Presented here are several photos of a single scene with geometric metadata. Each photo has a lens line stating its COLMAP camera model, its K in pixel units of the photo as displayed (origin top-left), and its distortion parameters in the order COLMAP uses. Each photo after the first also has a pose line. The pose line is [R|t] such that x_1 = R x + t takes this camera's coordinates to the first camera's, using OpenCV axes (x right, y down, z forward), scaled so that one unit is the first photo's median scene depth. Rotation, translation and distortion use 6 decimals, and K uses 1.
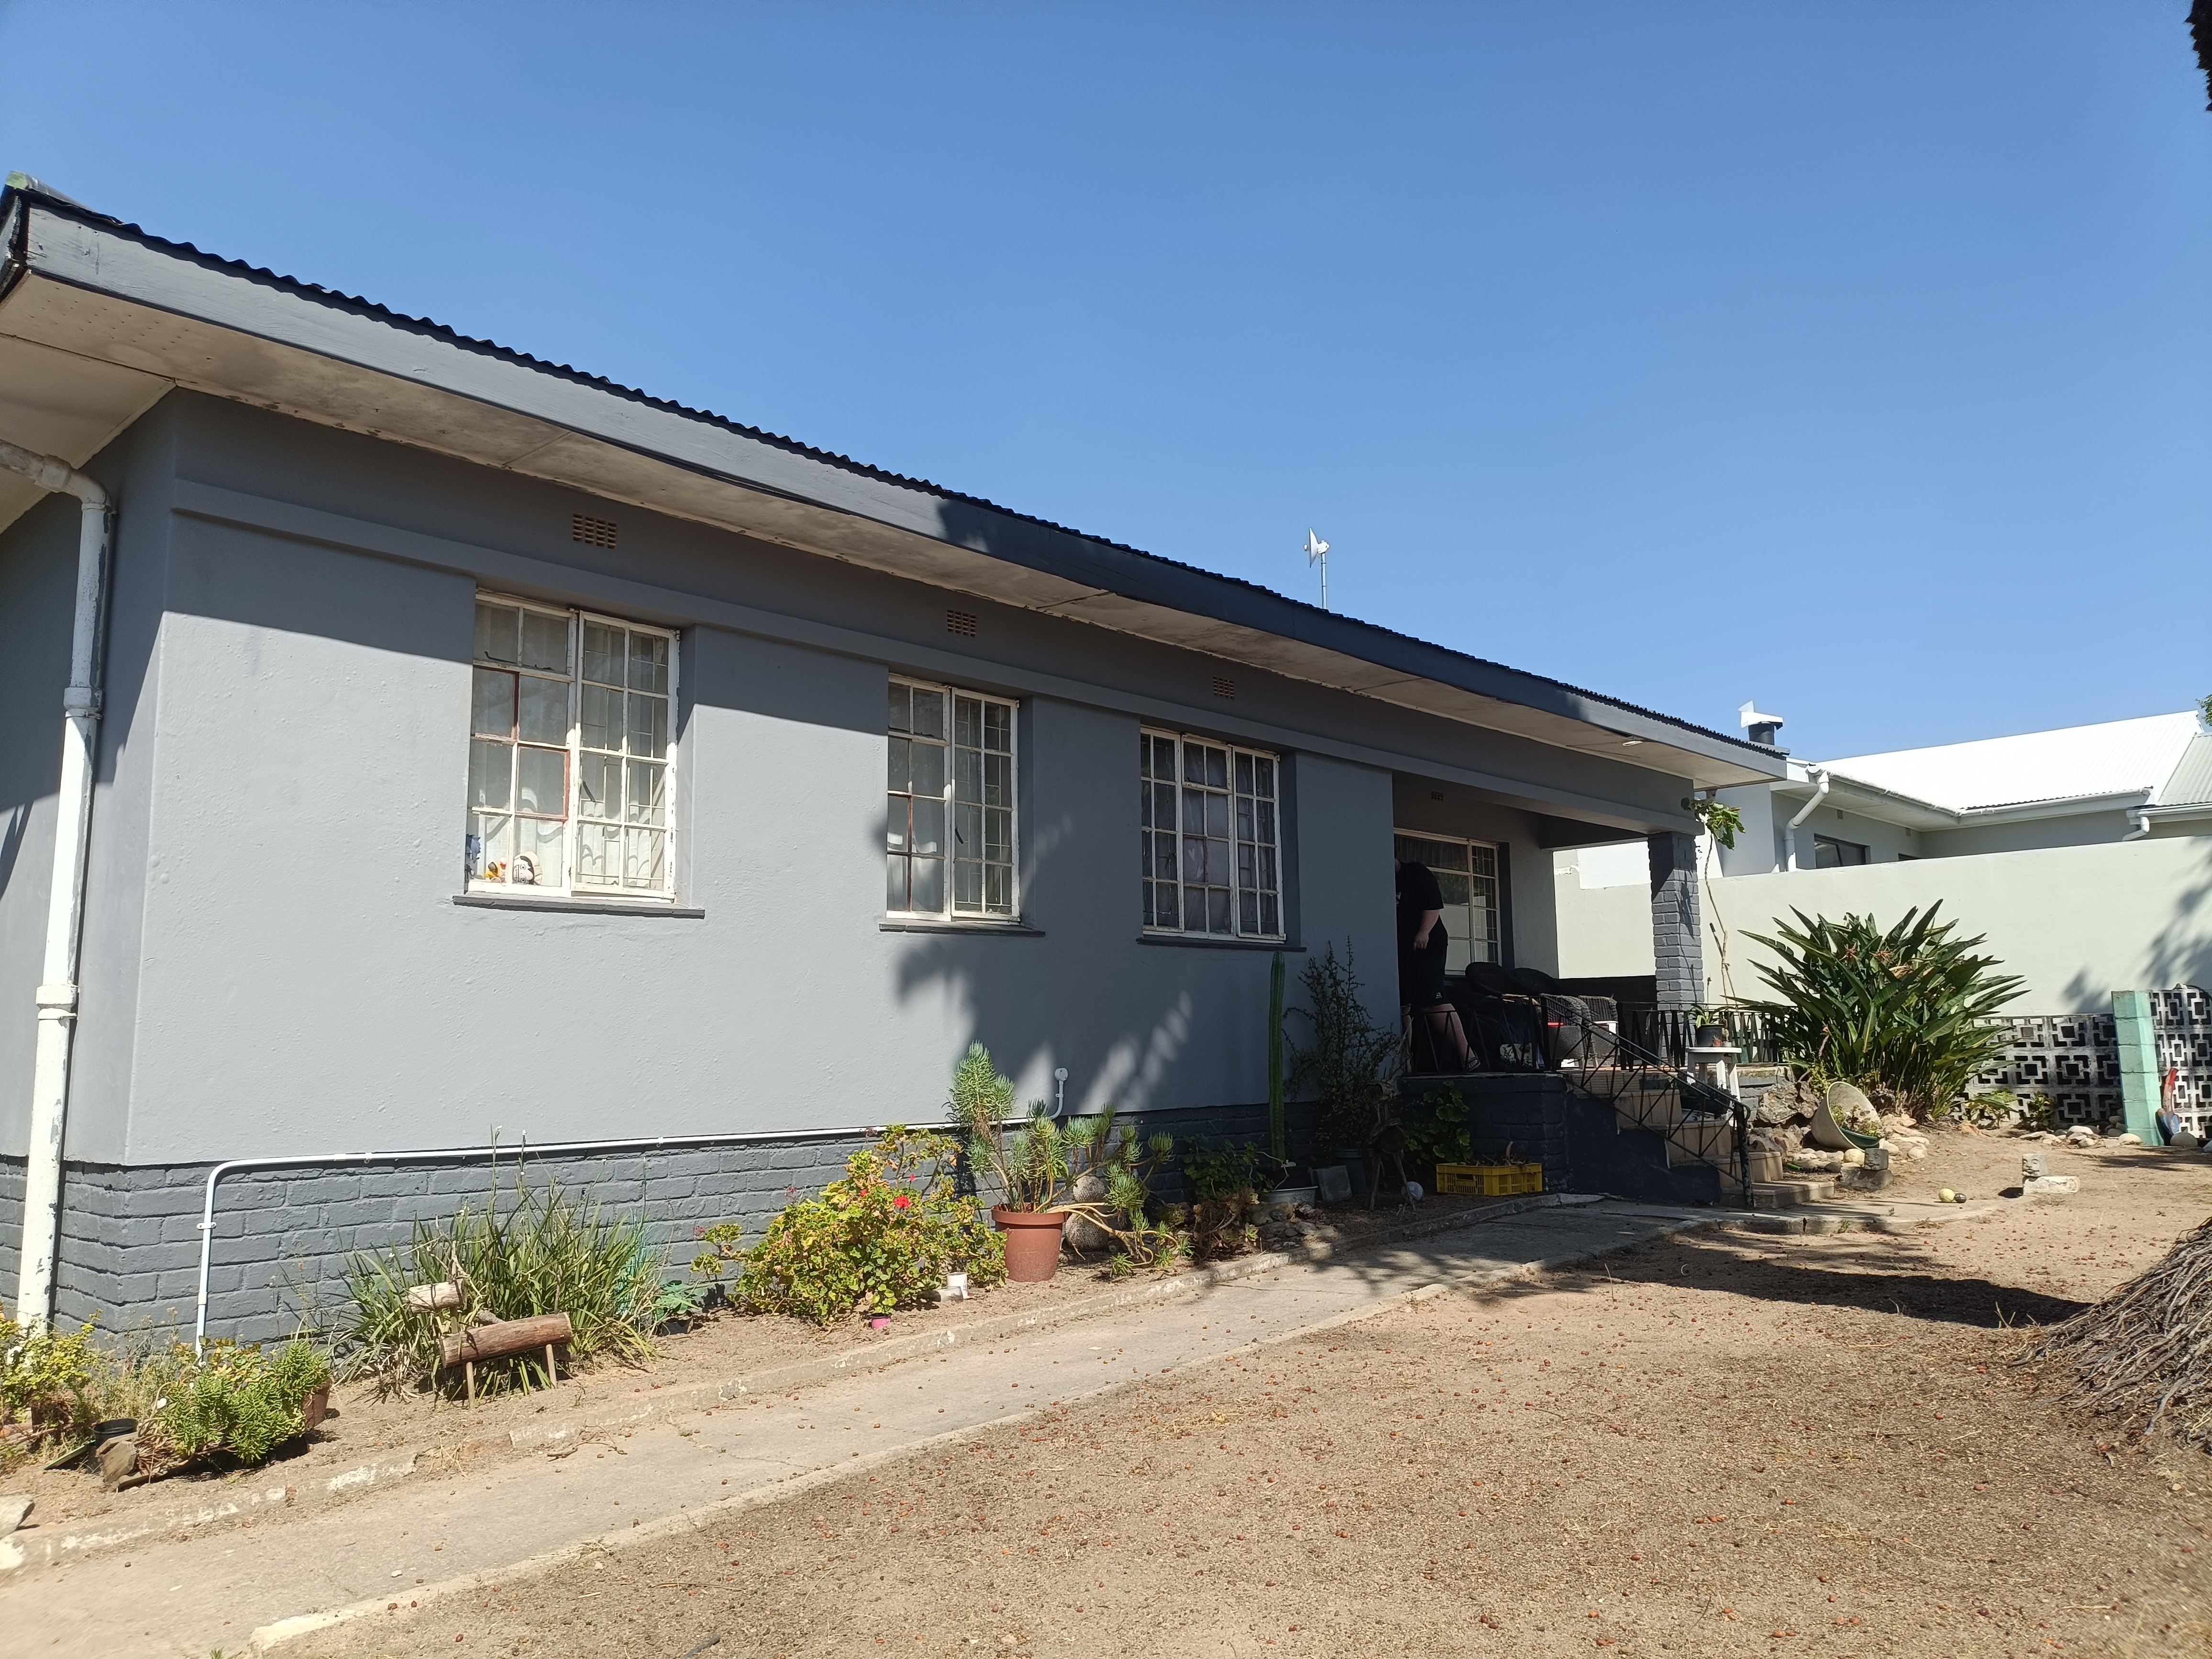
lens RADIAL K [[1614.2, 0, 1108.9], [0, 1614.2, 830.1], [0, 0, 1]] dist [0.032545, -0.019221]
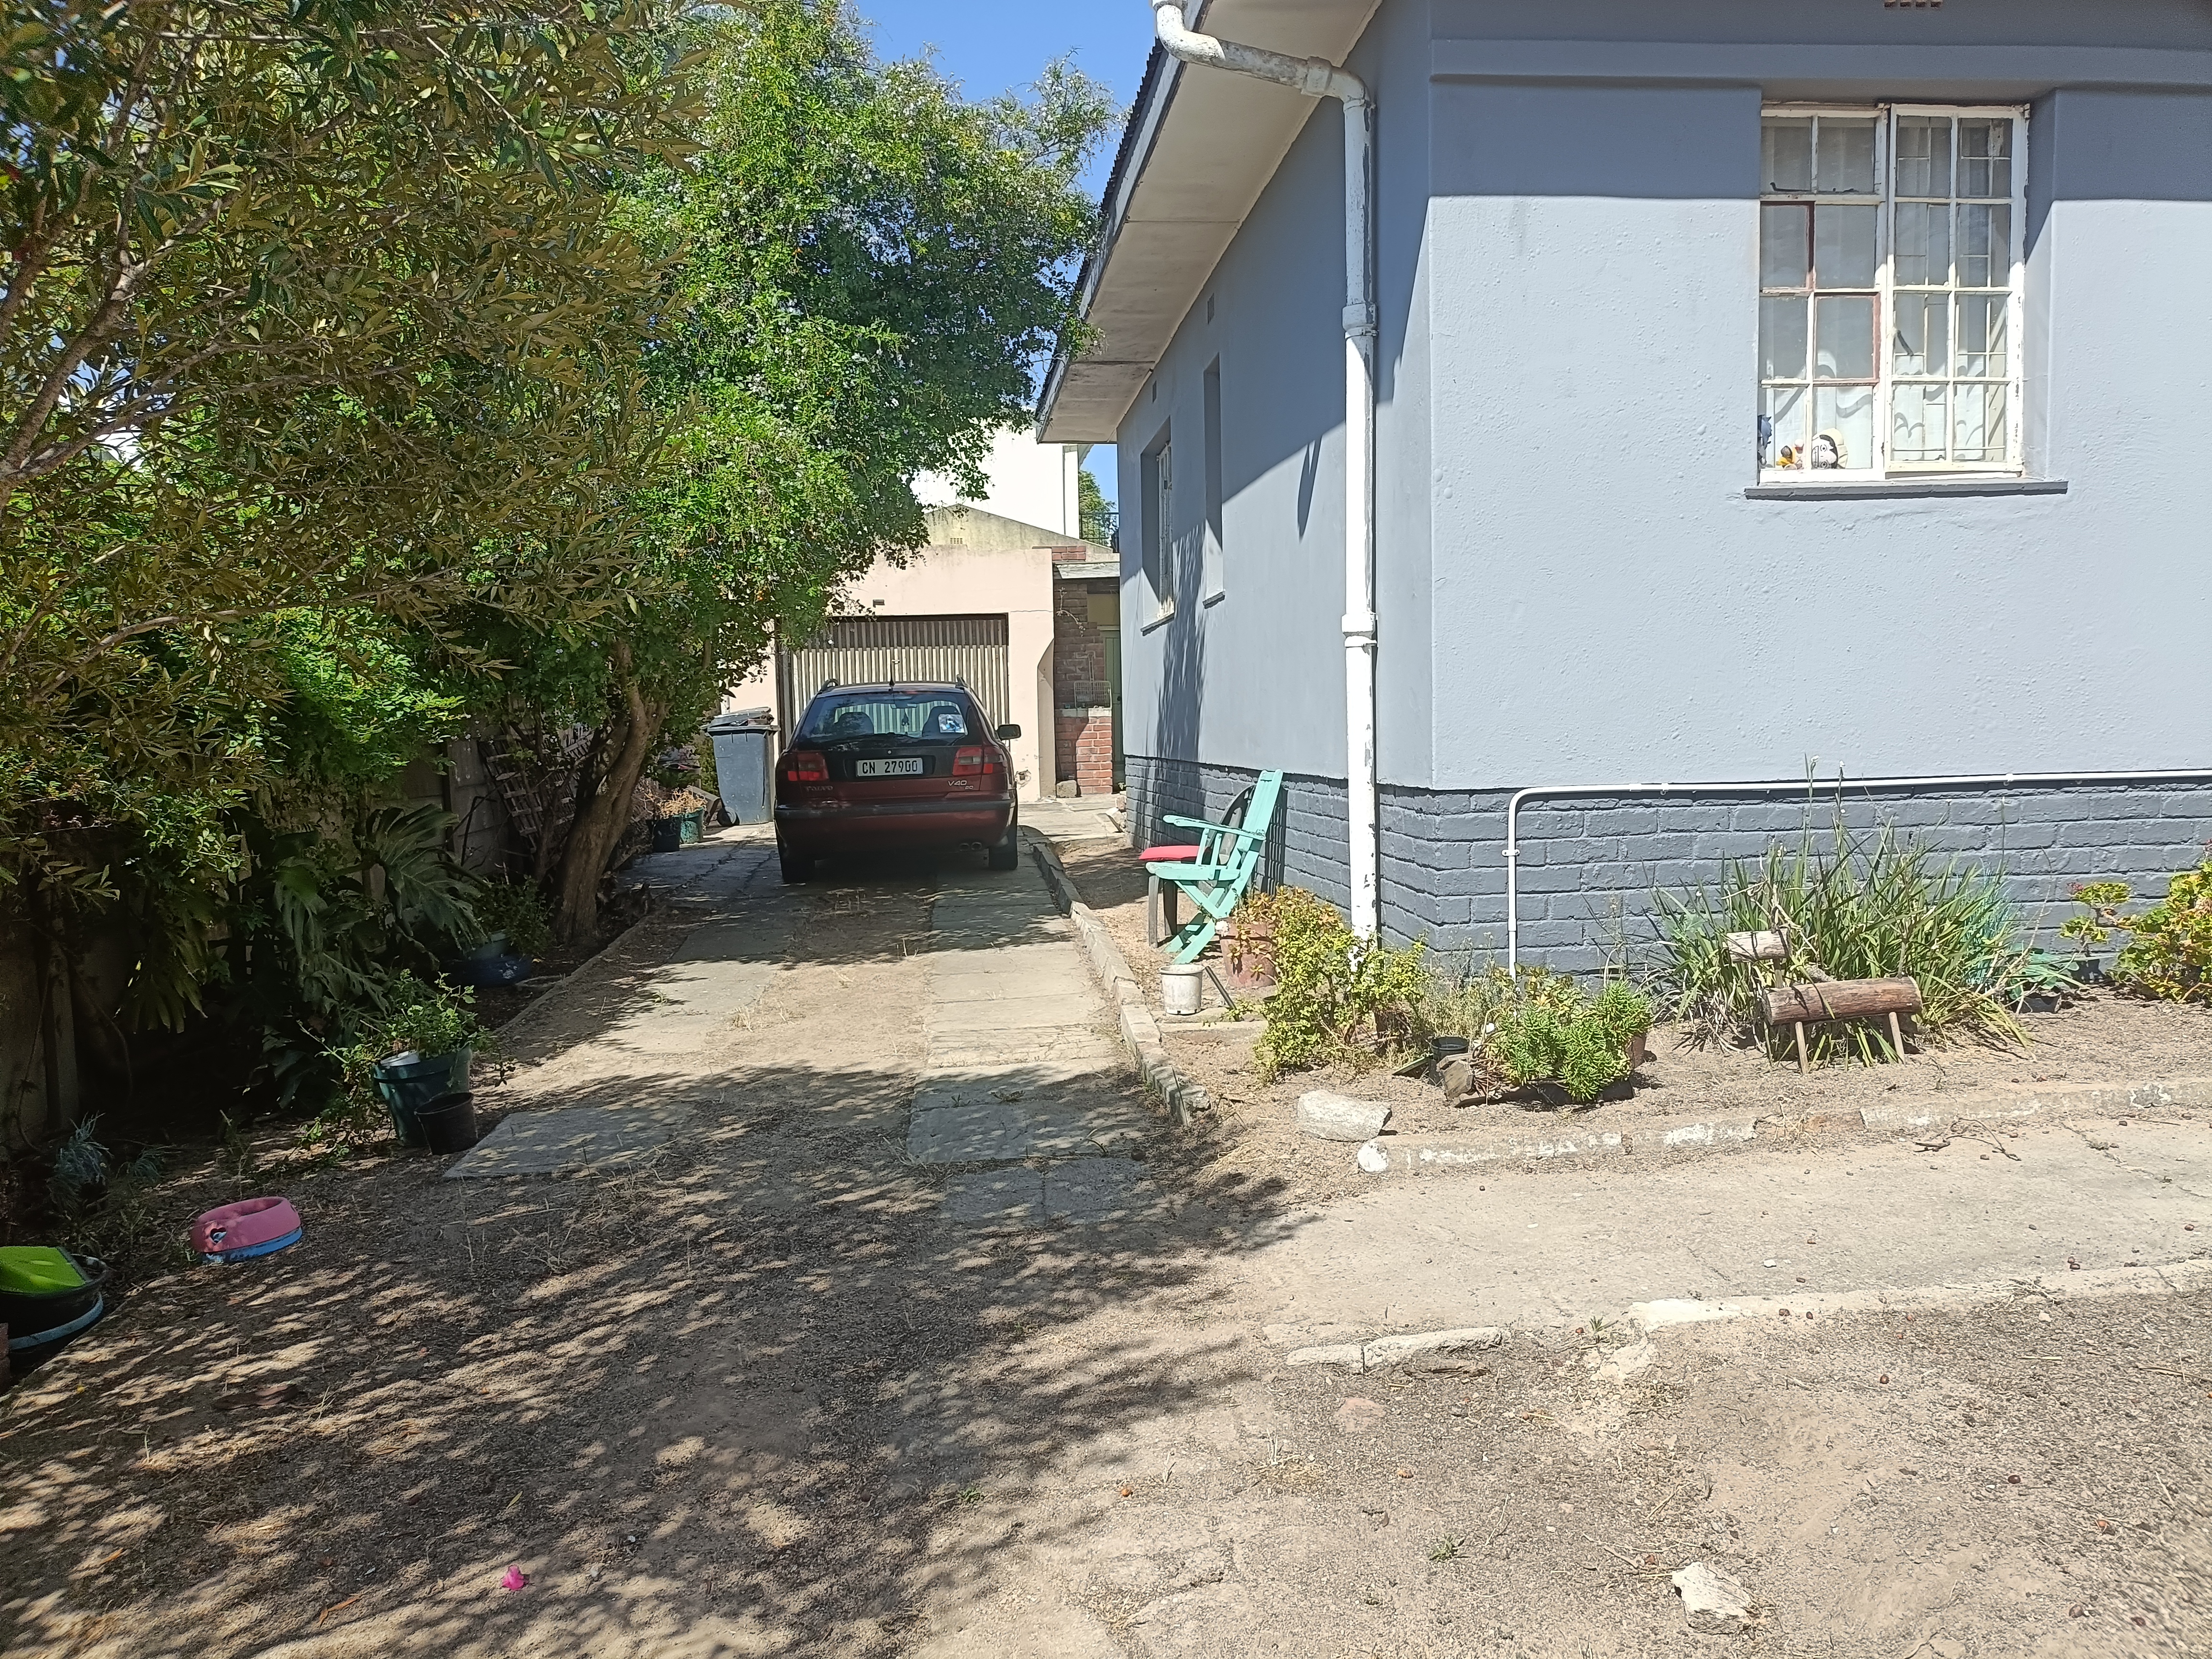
lens RADIAL K [[1614.2, 0, 1095.7], [0, 1614.2, 830.4], [0, 0, 1]] dist [0.032545, -0.019221]
pose [[0.755658, 0.041286, -0.653664, -0.101856], [0.104379, 0.977665, 0.182416, 0.025742], [0.646596, -0.206072, 0.734471, 0.123326]]
